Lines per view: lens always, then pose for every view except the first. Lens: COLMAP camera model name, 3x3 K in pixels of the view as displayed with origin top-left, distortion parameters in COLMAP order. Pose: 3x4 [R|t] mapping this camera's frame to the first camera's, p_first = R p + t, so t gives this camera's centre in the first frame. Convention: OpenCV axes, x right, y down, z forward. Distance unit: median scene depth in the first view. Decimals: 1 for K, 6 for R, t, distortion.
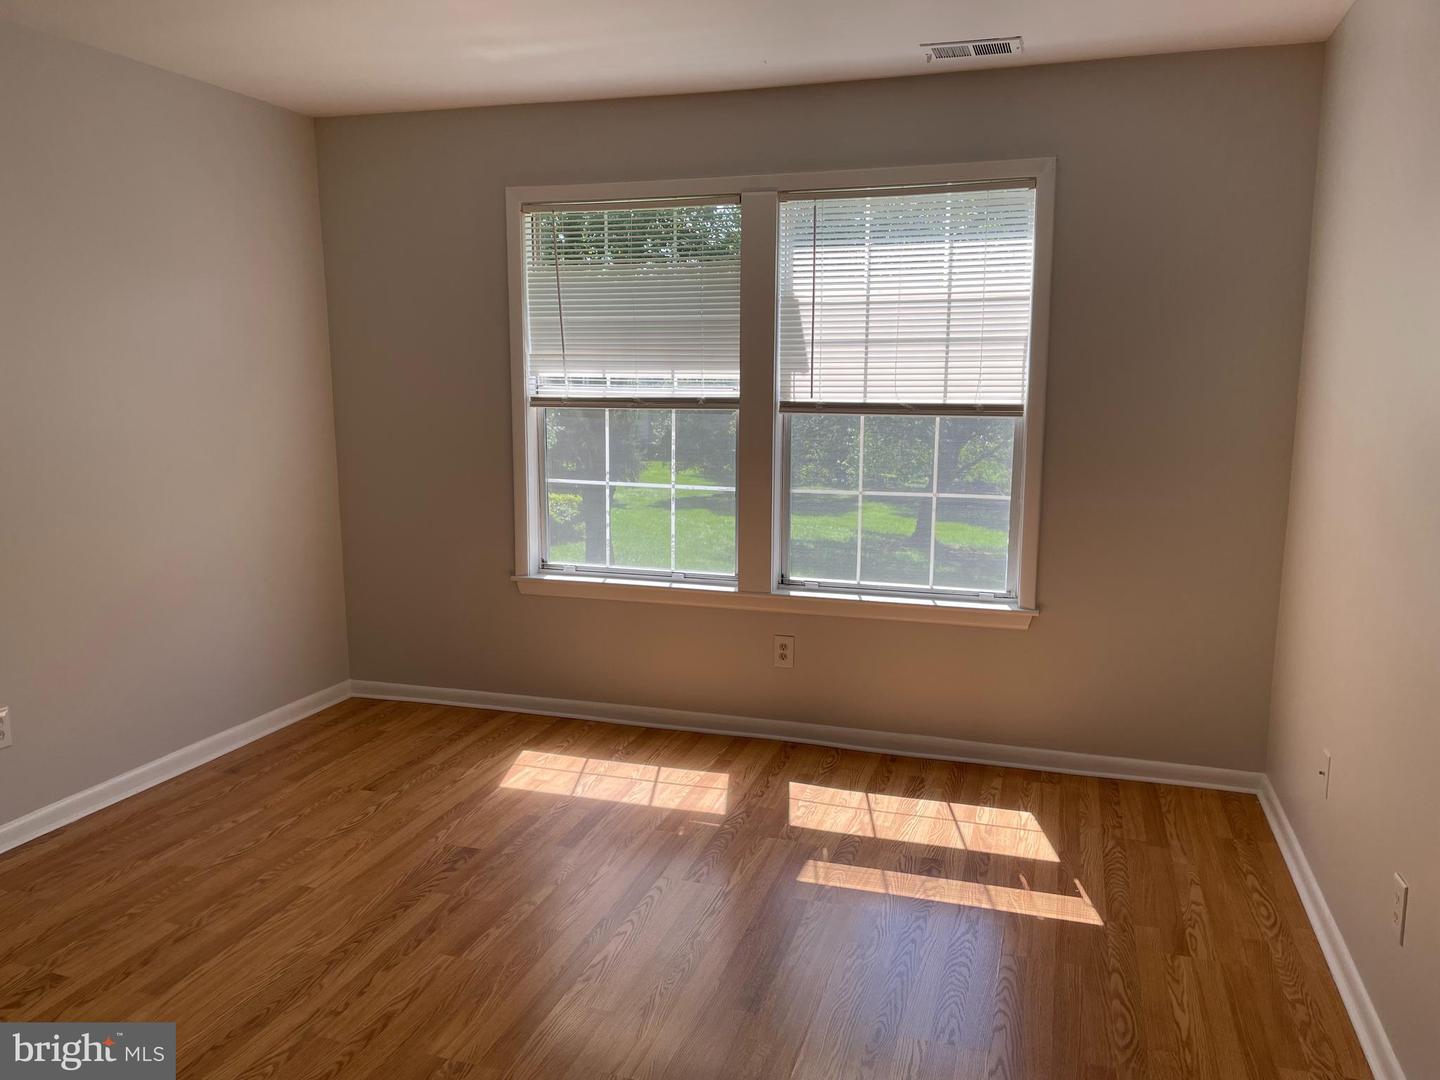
lens RADIAL K [[1093.4, 0, 719.1], [0, 1093.4, 555.1], [0, 0, 1]] dist [0.092378, -0.119385]
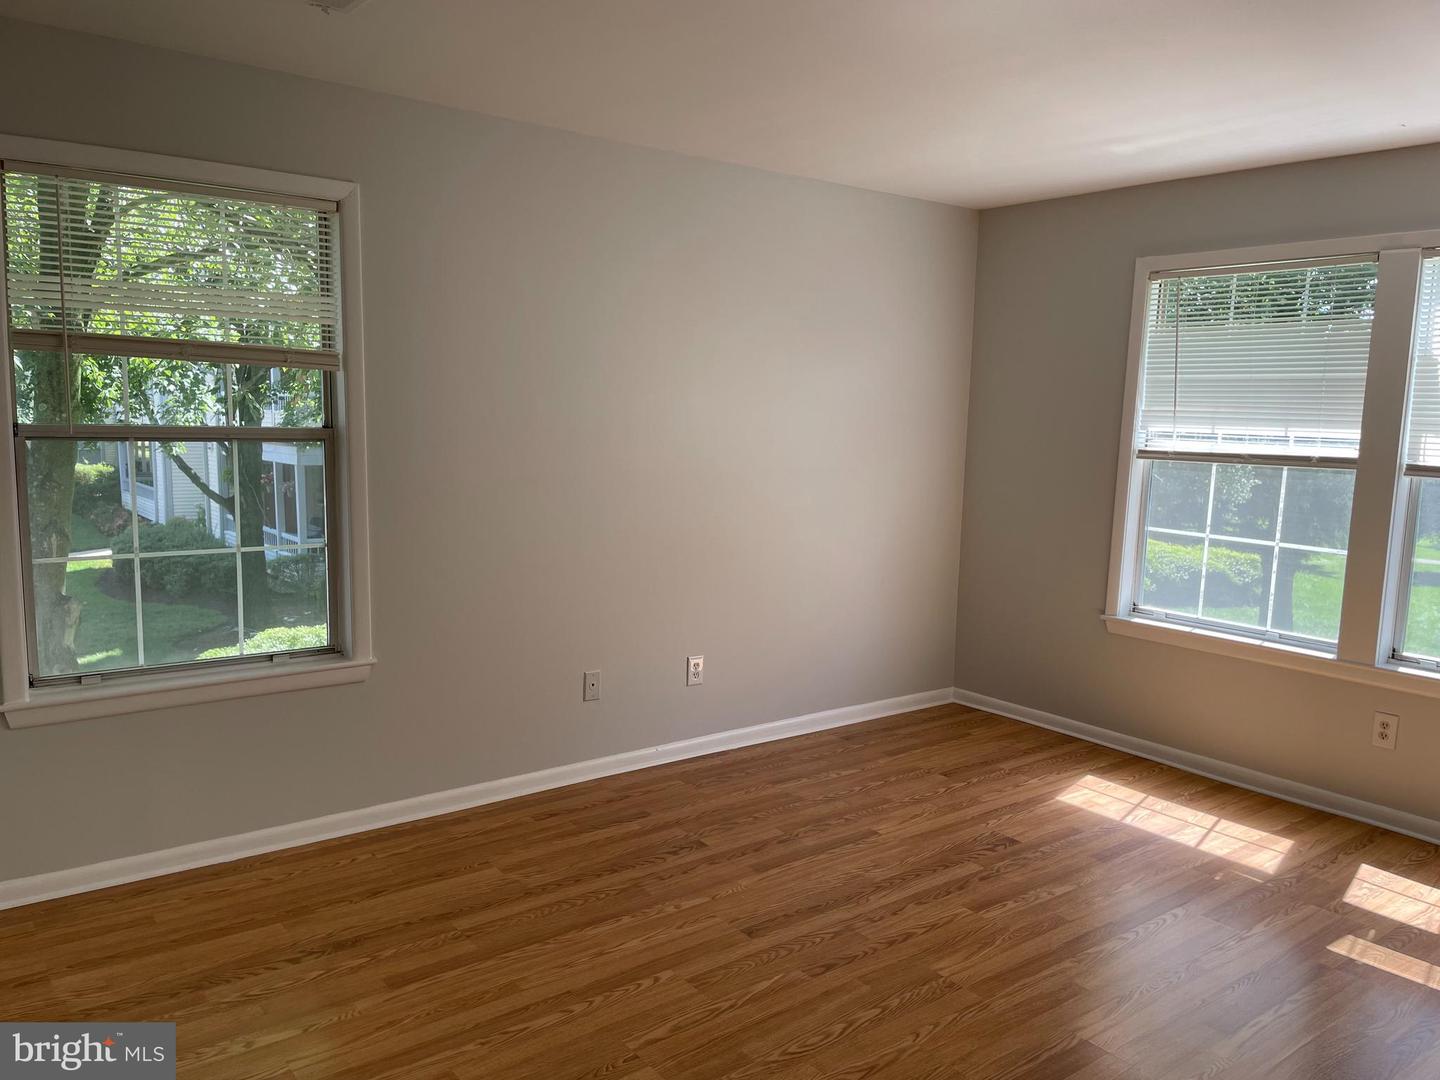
lens RADIAL K [[1093.4, 0, 722.0], [0, 1093.4, 546.5], [0, 0, 1]] dist [0.092378, -0.119385]
pose [[0.823760, 0.090630, -0.559648, 0.117233], [-0.117222, 0.993037, -0.011729, 0.010537], [0.554688, 0.075265, 0.828647, -0.118426]]
